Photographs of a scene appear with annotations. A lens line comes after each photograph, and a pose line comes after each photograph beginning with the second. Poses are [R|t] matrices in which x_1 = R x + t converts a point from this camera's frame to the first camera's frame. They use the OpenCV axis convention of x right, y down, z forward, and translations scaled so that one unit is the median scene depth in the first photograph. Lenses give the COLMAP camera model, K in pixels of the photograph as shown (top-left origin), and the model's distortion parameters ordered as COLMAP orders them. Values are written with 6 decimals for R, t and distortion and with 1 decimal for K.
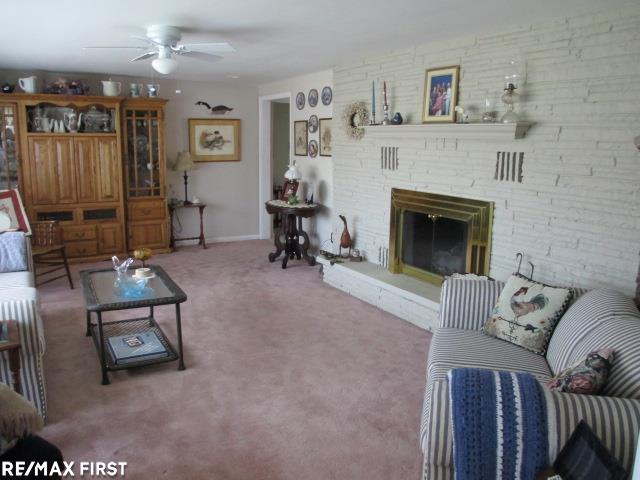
lens RADIAL K [[541.5, 0, 319.0], [0, 541.5, 237.9], [0, 0, 1]] dist [-0.061915, 0.049066]
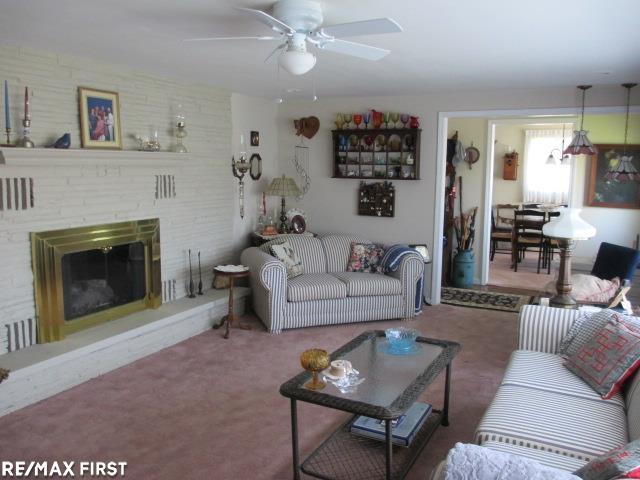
lens RADIAL K [[541.5, 0, 322.2], [0, 541.5, 241.9], [0, 0, 1]] dist [-0.061915, 0.049066]
pose [[-0.556126, -0.131435, 0.820639, -0.784615], [0.139003, 0.958798, 0.247761, -0.238329], [-0.819391, 0.251858, -0.514942, 1.222006]]
